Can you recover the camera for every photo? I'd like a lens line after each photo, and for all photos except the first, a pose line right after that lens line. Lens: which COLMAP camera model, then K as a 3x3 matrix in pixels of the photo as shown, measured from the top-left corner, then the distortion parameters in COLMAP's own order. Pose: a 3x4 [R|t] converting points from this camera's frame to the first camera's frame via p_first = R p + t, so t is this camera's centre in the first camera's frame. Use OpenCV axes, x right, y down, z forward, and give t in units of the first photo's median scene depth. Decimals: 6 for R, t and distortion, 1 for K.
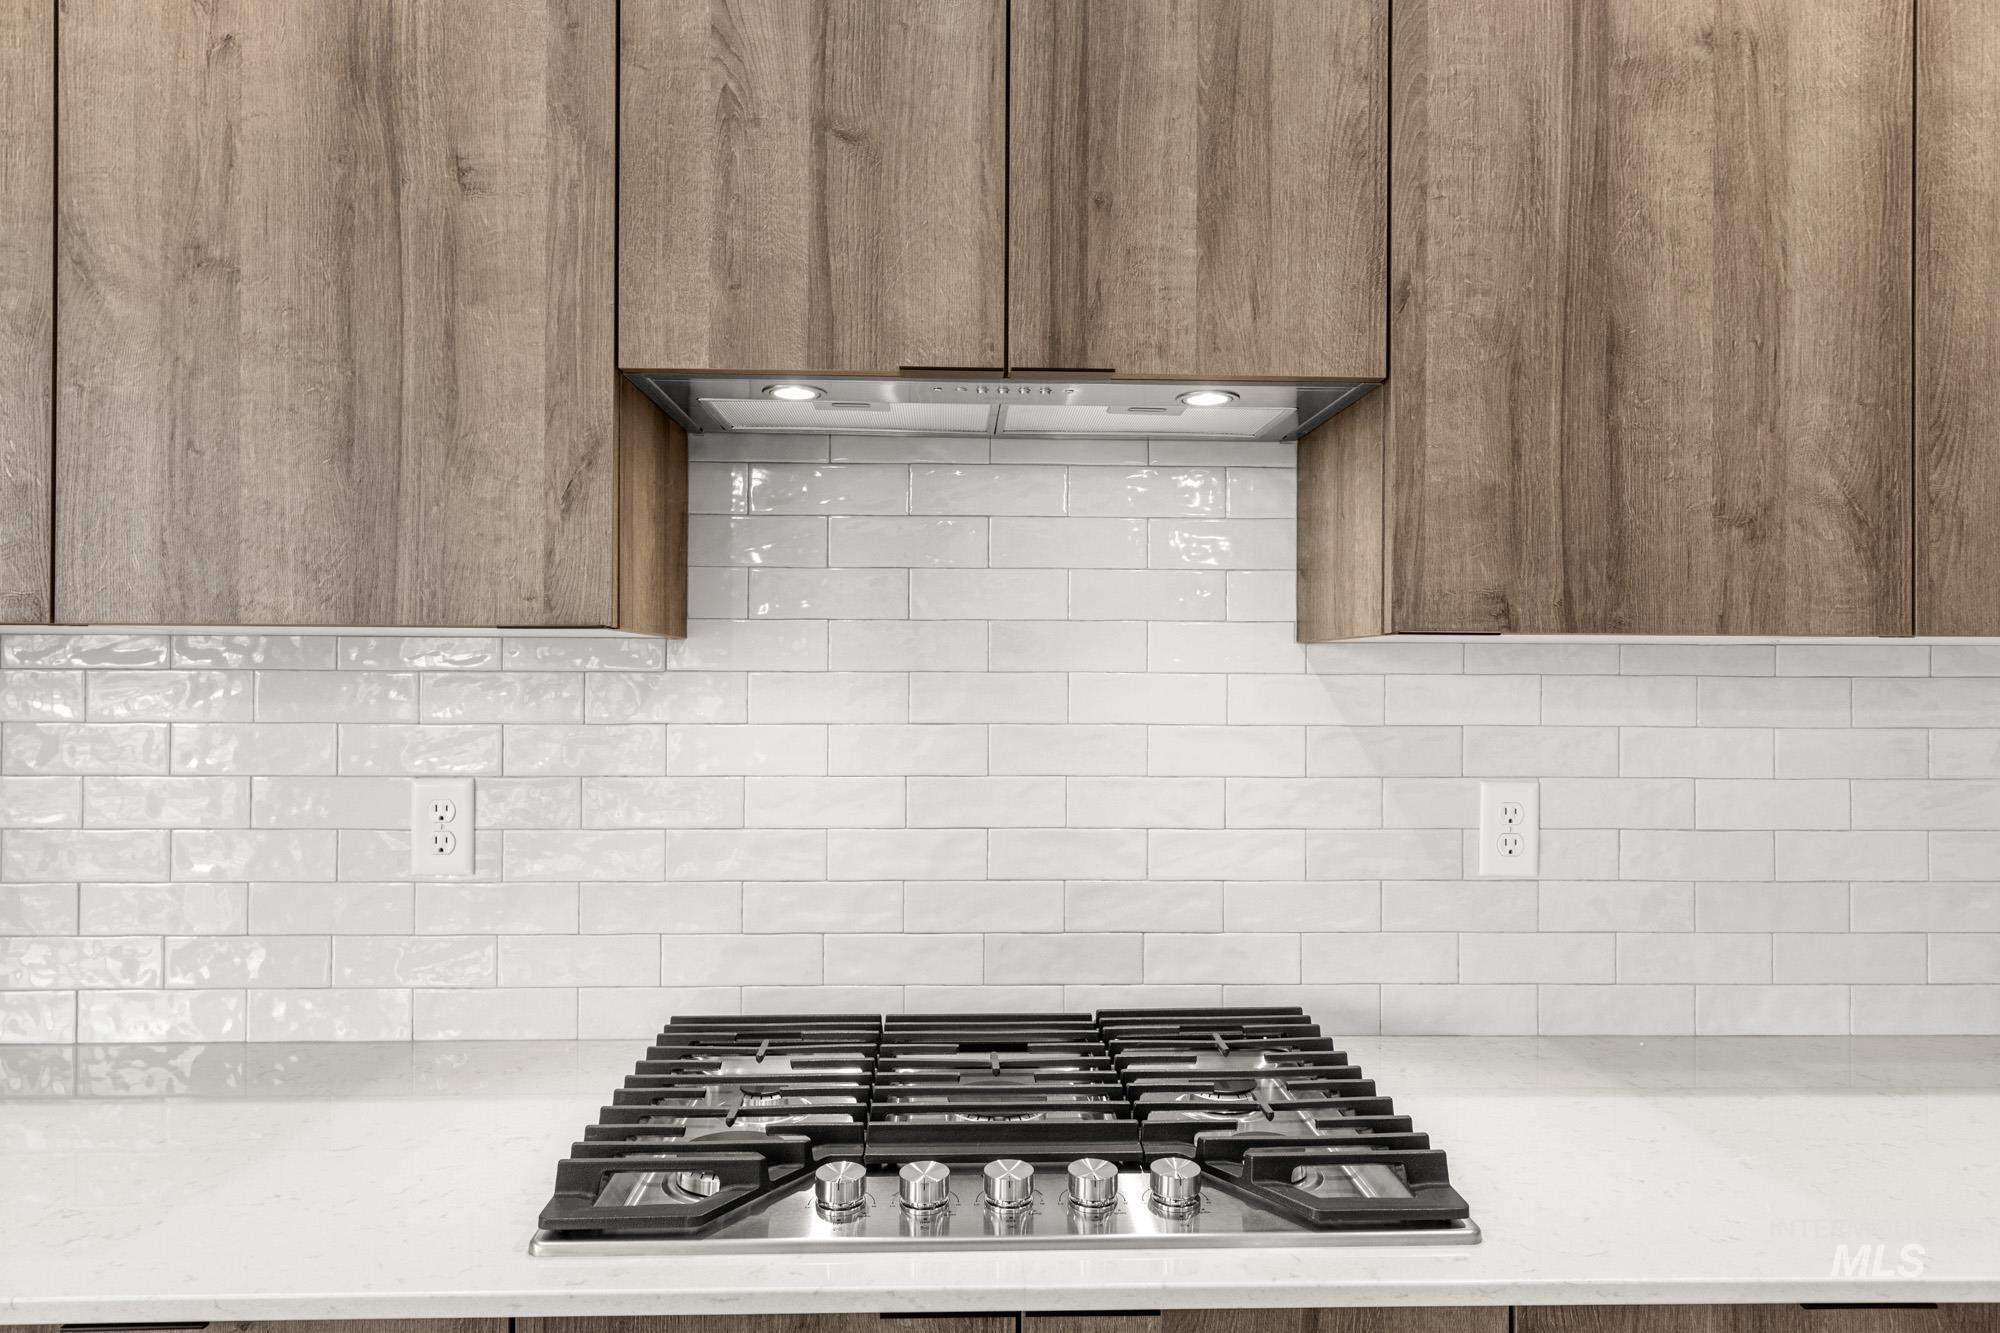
lens RADIAL K [[1316.6, 0, 992.8], [0, 1316.6, 665.9], [0, 0, 1]] dist [0.002696, 0.003051]
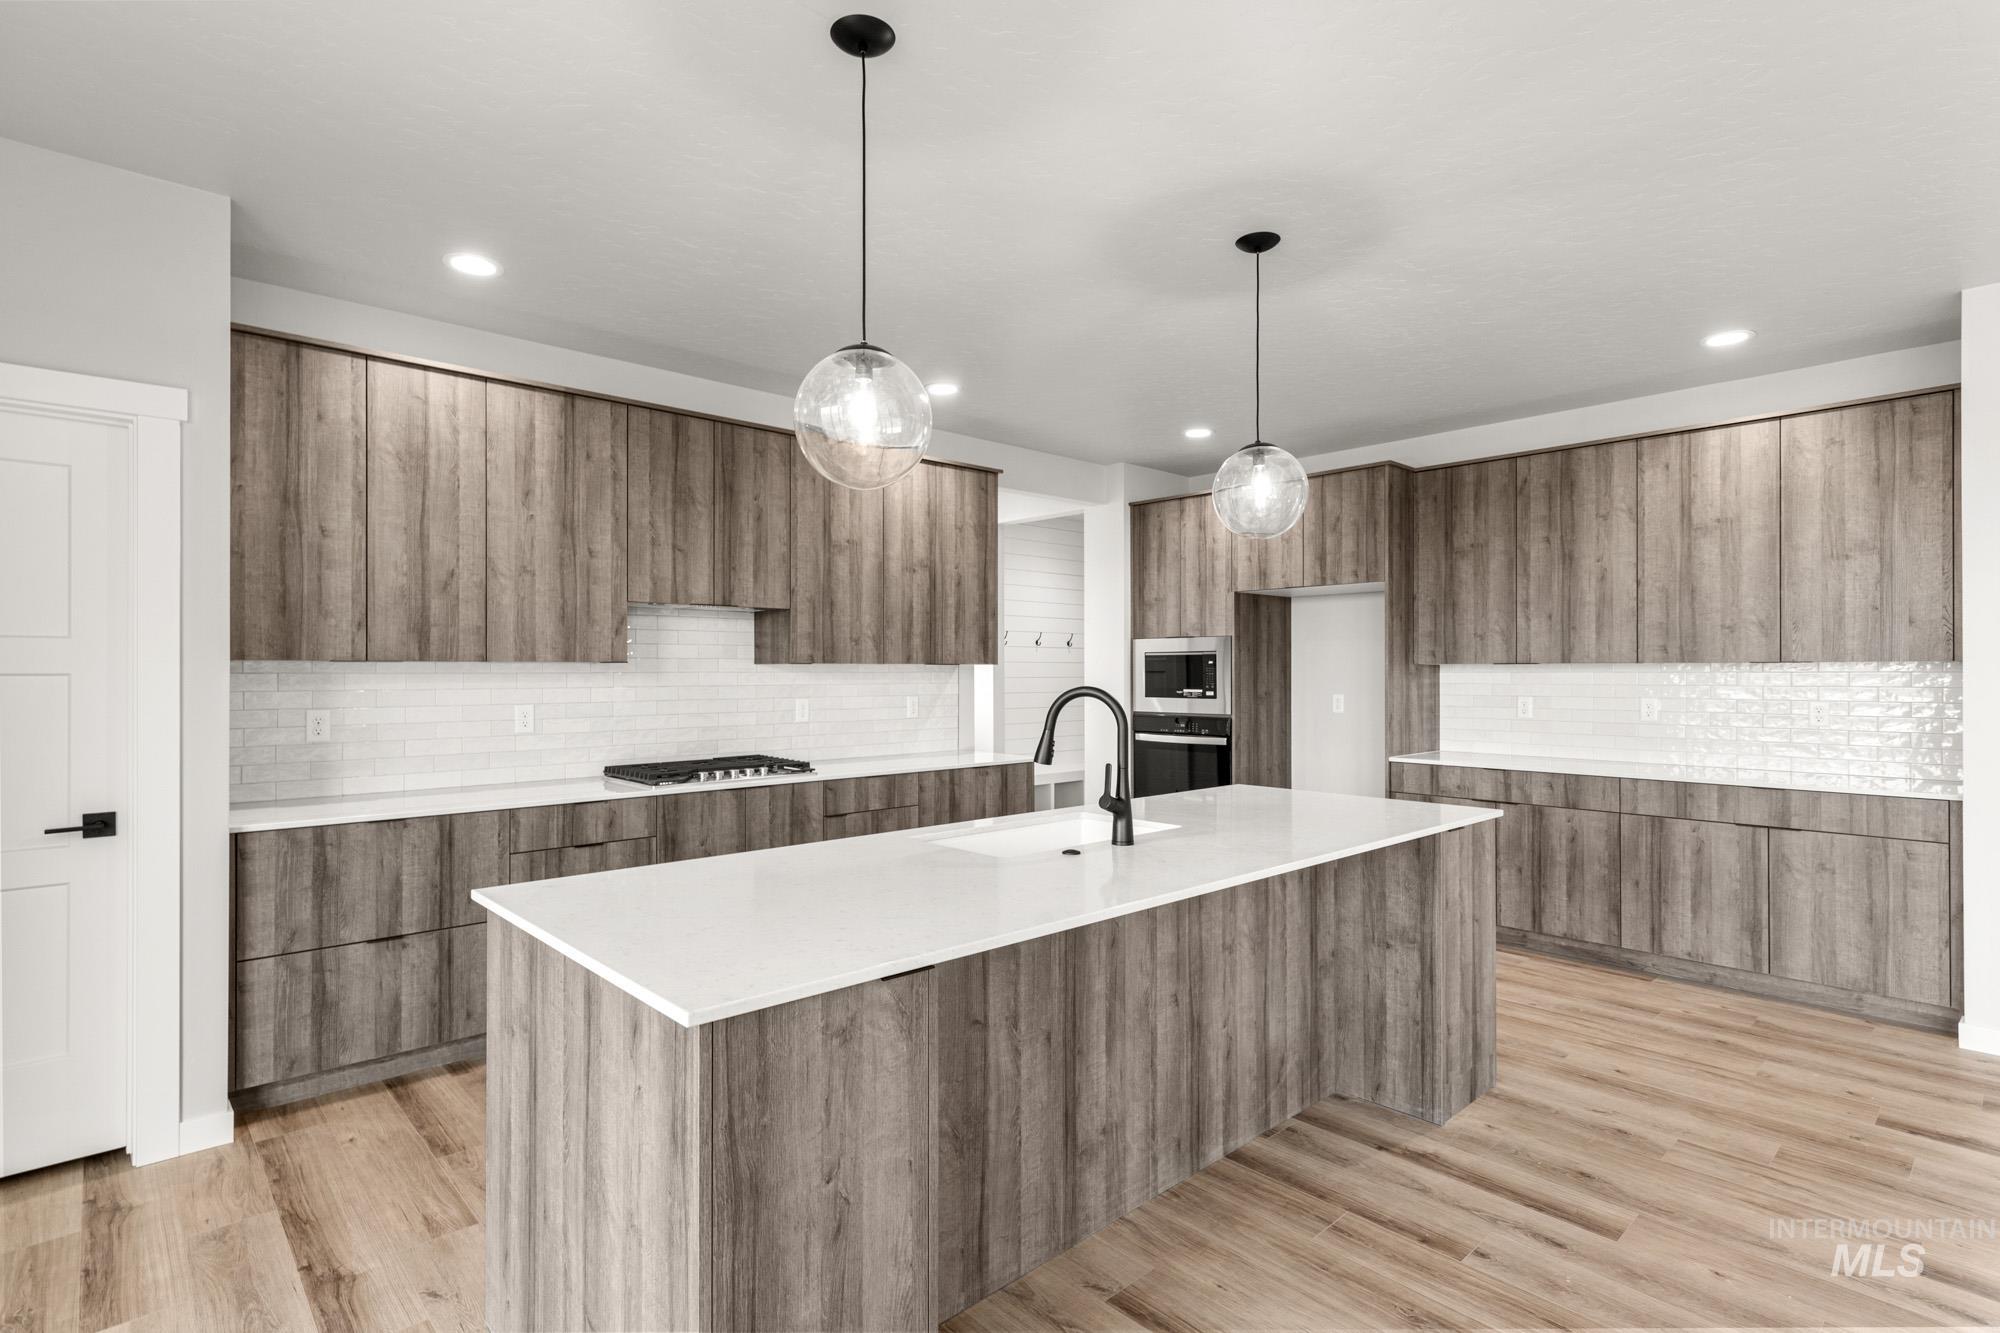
lens RADIAL K [[988.4, 0, 1000.9], [0, 988.4, 660.6], [0, 0, 1]] dist [0.001916, 0.000172]
pose [[0.757046, 0.001977, 0.653359, -1.441941], [0.000850, 0.999992, -0.004011, -0.021689], [-0.653361, 0.003592, 0.757038, -2.168508]]
